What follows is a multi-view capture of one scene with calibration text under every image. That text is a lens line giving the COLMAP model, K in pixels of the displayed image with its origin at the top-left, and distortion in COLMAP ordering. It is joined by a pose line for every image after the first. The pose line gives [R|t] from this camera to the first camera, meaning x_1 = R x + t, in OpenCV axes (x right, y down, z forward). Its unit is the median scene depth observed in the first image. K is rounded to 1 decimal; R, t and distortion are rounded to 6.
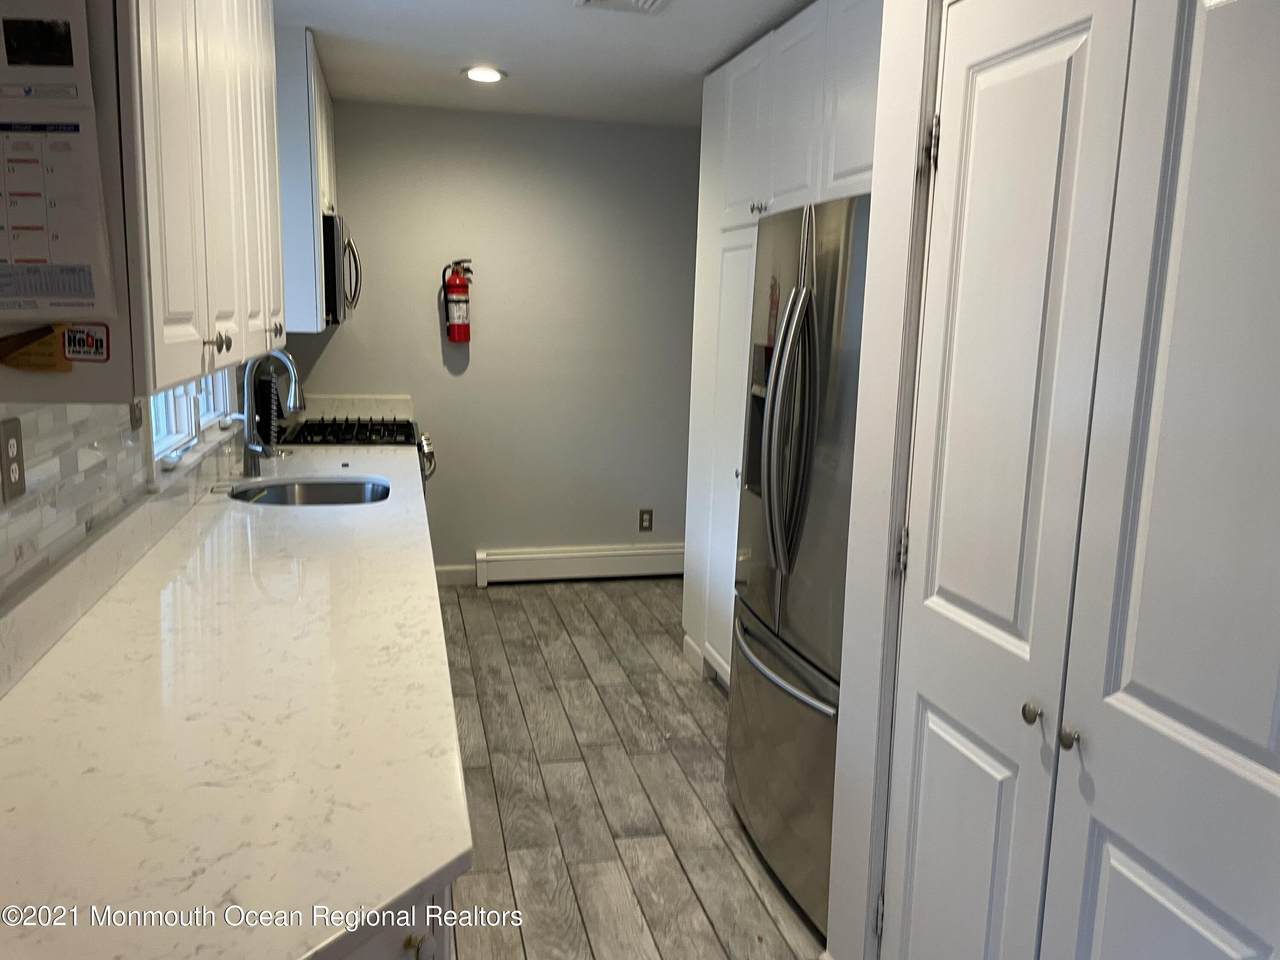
lens RADIAL K [[961.4, 0, 643.8], [0, 961.4, 487.2], [0, 0, 1]] dist [0.097663, -0.126754]
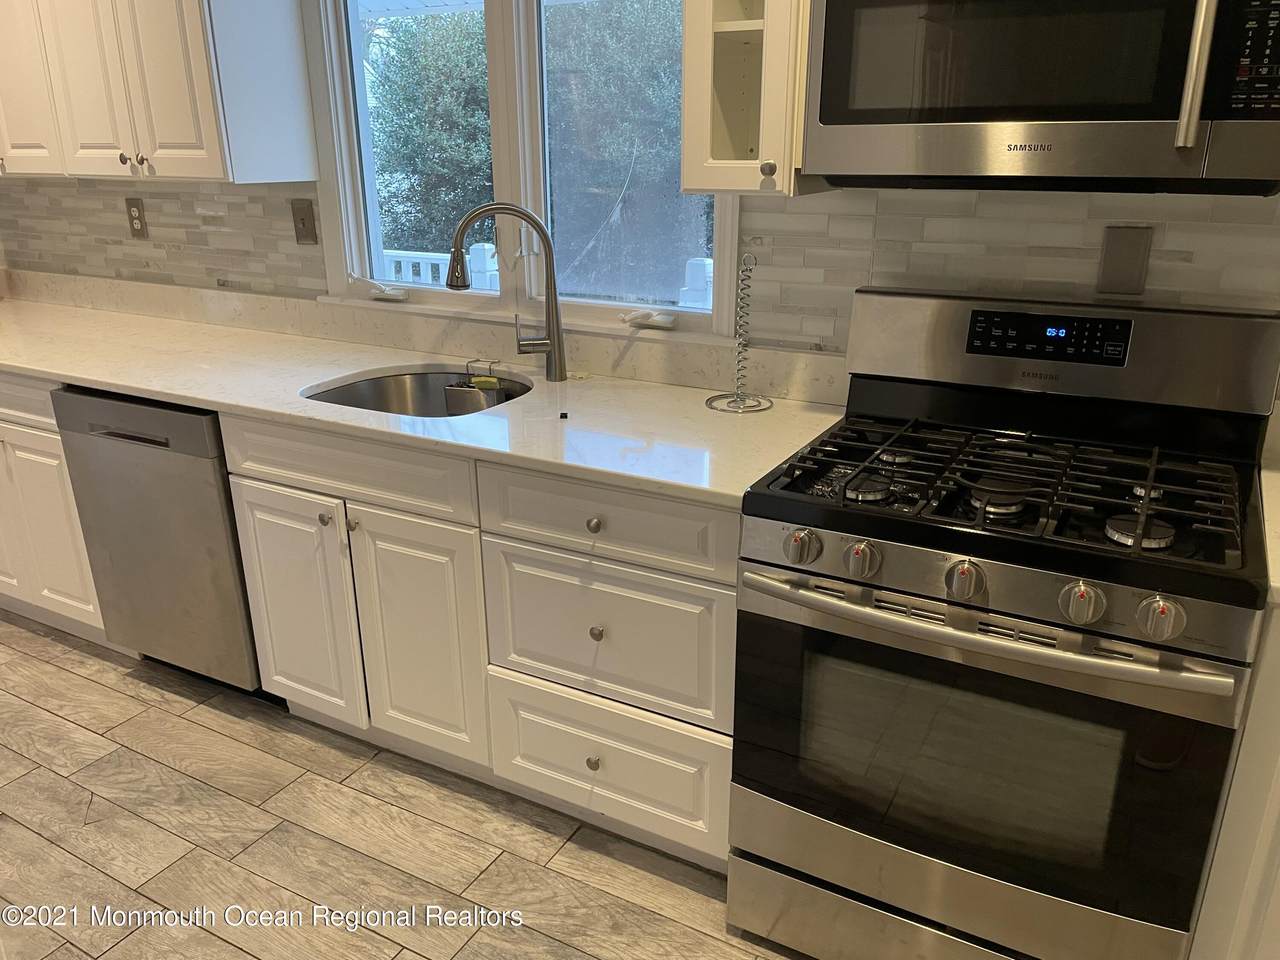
lens RADIAL K [[961.4, 0, 643.8], [0, 961.4, 487.2], [0, 0, 1]] dist [0.097663, -0.126754]
pose [[-0.684297, 0.225614, -0.693424, 0.090631], [-0.142015, 0.891491, 0.430203, -0.262364], [0.715241, 0.392863, -0.578004, 1.462765]]
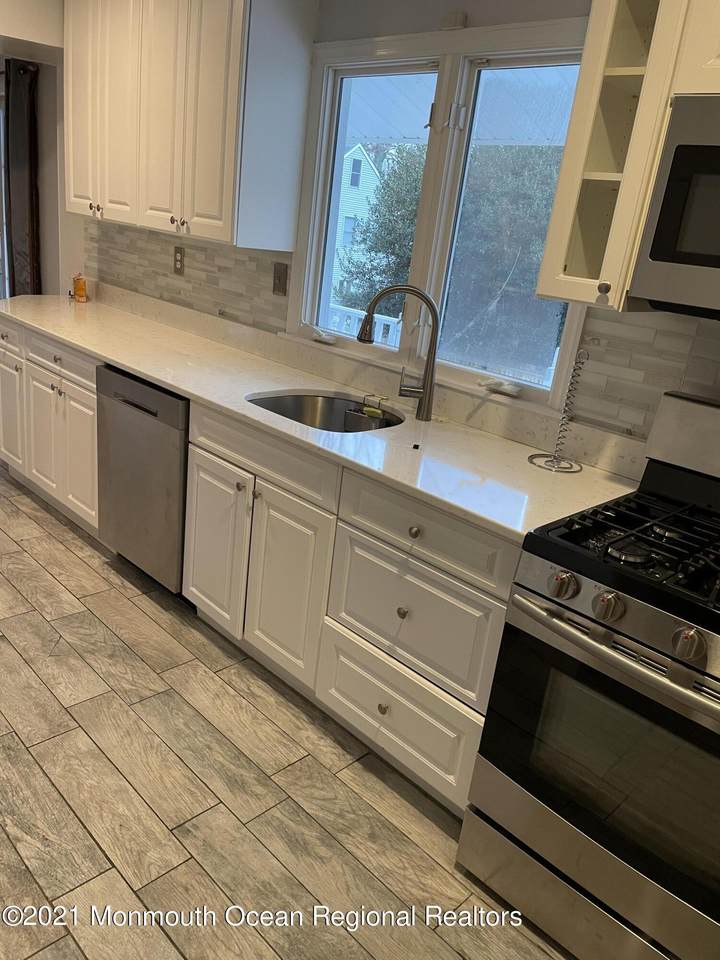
lens RADIAL K [[721.0, 0, 357.8], [0, 721.0, 474.4], [0, 0, 1]] dist [0.097663, -0.126754]
pose [[-0.849844, 0.048671, -0.524782, 0.054654], [-0.225908, 0.865974, 0.446155, -0.274556], [0.476162, 0.497715, -0.724948, 1.487542]]
